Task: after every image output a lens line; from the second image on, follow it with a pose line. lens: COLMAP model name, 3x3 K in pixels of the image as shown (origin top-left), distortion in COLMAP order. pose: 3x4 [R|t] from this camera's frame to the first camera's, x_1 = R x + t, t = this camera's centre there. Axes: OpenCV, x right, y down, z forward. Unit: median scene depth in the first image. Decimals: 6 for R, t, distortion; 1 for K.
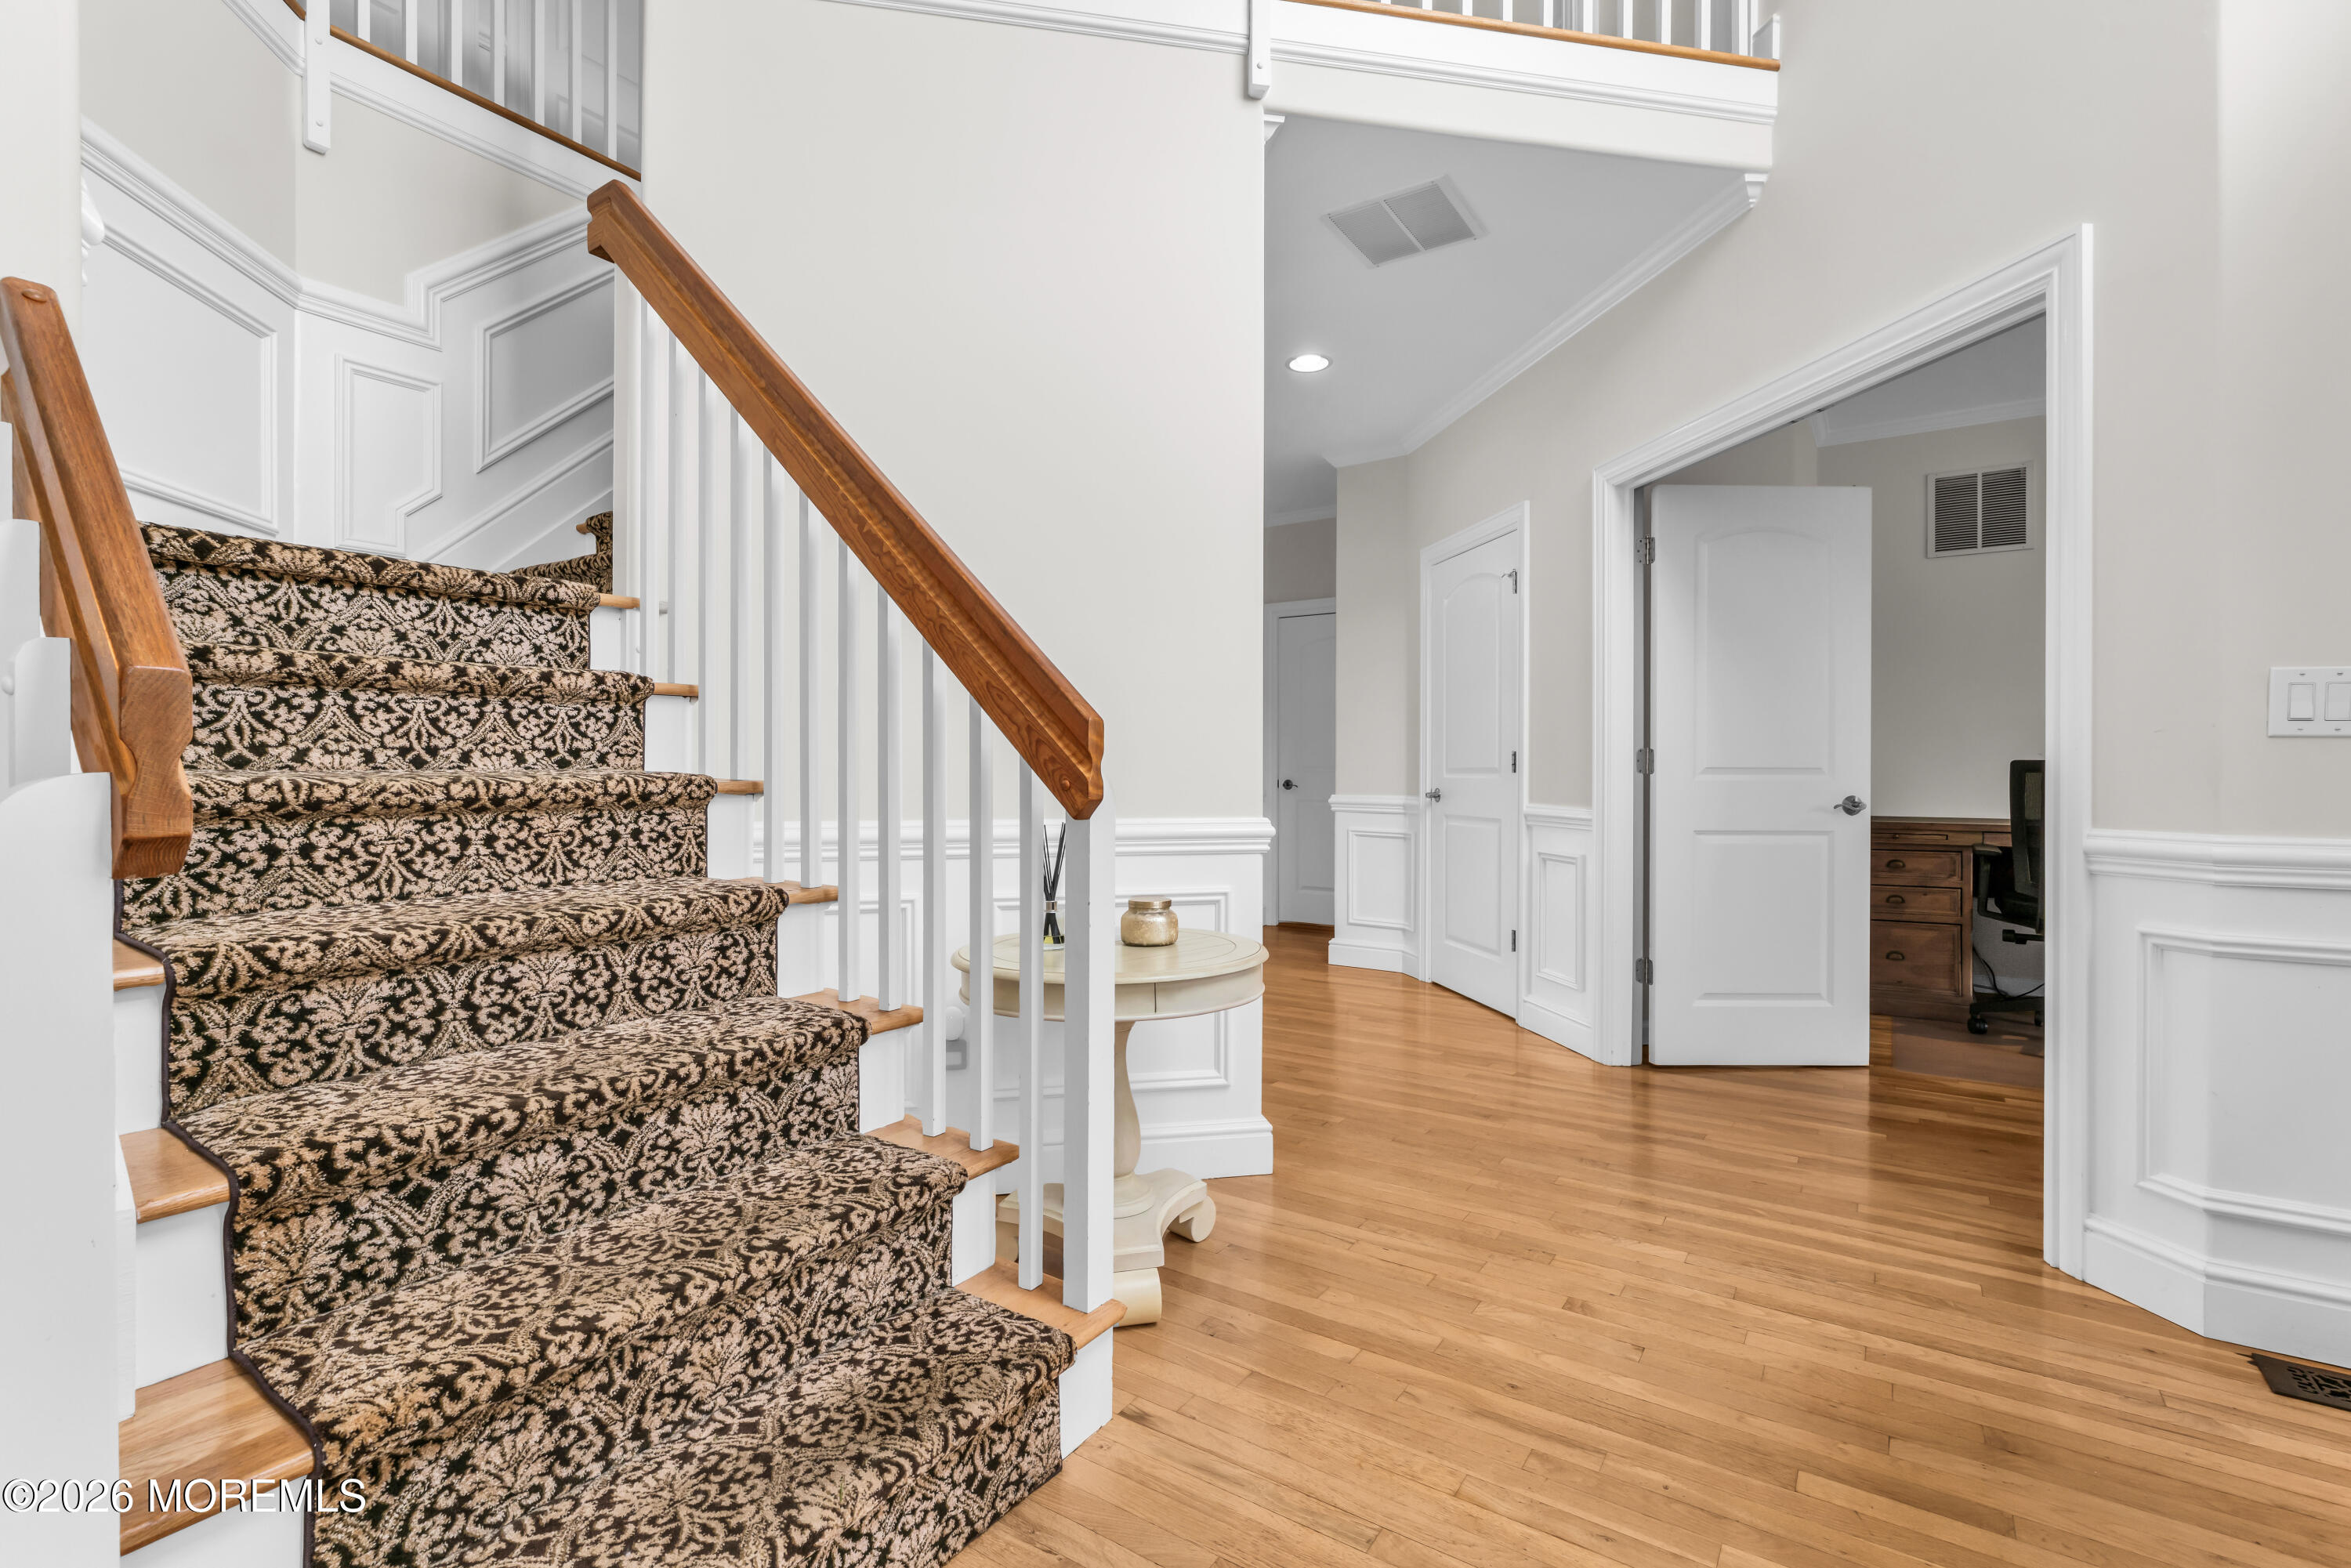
lens RADIAL K [[1146.4, 0, 1175.8], [0, 1146.4, 770.6], [0, 0, 1]] dist [-0.003520, 0.001847]
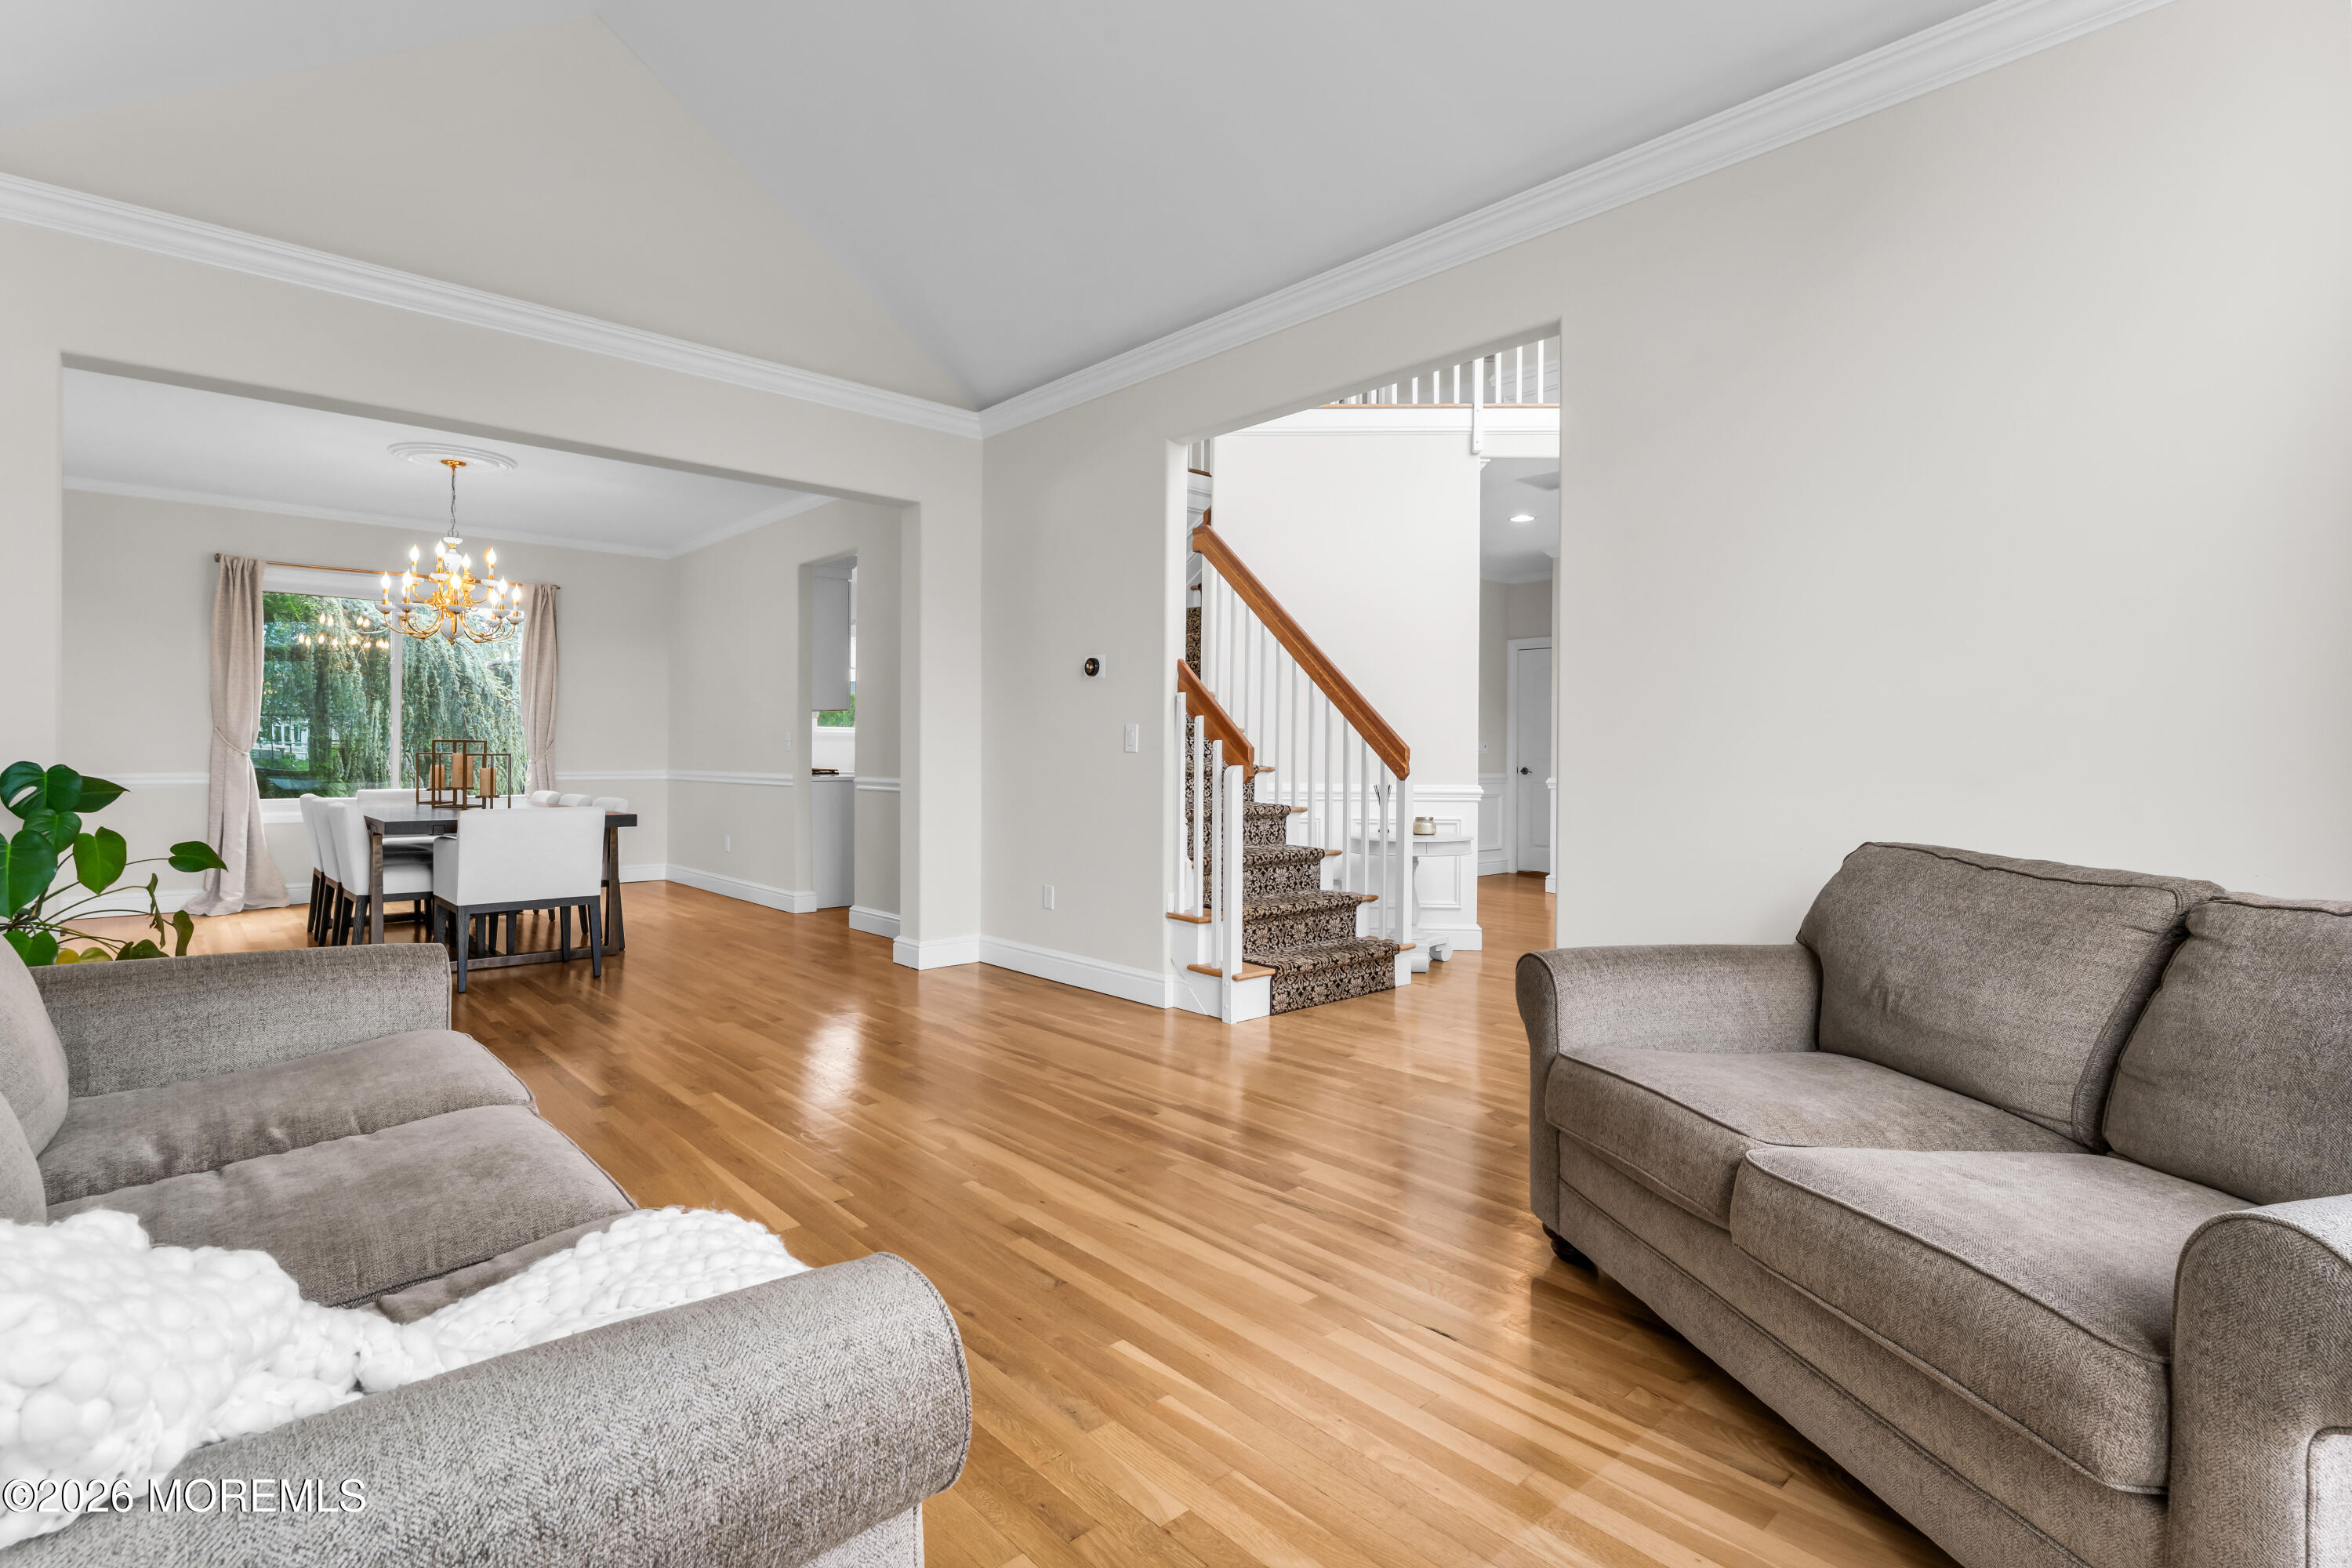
lens RADIAL K [[1079.8, 0, 1166.6], [0, 1079.8, 741.9], [0, 0, 1]] dist [-0.004488, -0.000071]
pose [[0.968339, 0.004959, -0.249590, 0.020734], [-0.008208, 0.999895, -0.011975, -0.015676], [0.249504, 0.013645, 0.968278, -1.558397]]
